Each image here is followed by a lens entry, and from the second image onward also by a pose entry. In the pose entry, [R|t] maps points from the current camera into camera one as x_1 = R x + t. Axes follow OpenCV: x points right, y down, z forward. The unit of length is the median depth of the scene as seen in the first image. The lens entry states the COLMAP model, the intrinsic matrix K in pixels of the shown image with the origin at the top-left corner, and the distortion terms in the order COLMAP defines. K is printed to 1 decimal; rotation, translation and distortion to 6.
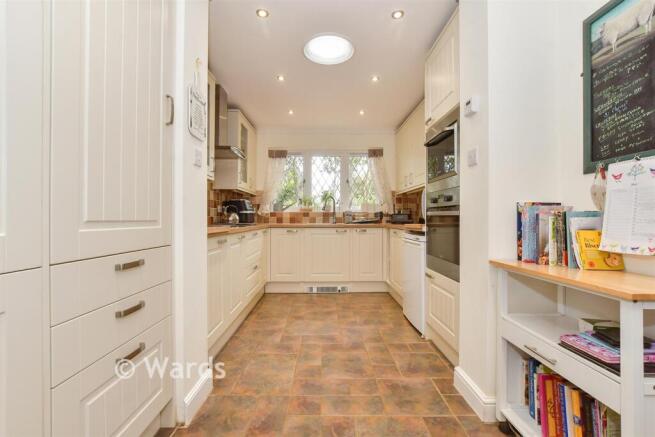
lens RADIAL K [[284.9, 0, 327.5], [0, 284.9, 217.4], [0, 0, 1]] dist [-0.000228, -0.000047]
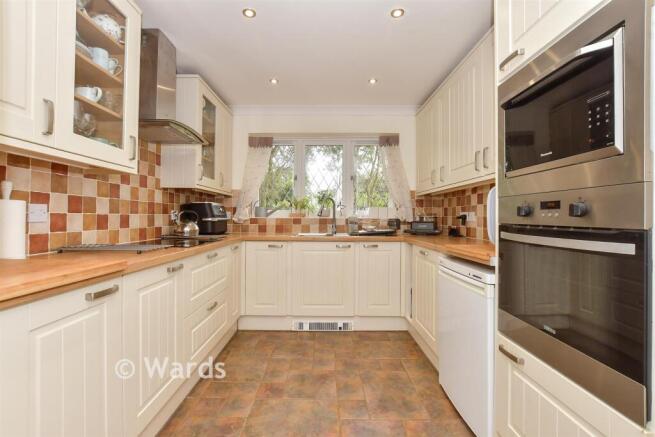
lens RADIAL K [[284.9, 0, 326.3], [0, 284.9, 218.0], [0, 0, 1]] dist [-0.000228, -0.000047]
pose [[0.999895, 0.004163, -0.013865, 0.015568], [-0.004073, 0.999971, 0.006495, -0.028419], [0.013892, -0.006438, 0.999883, 0.278450]]
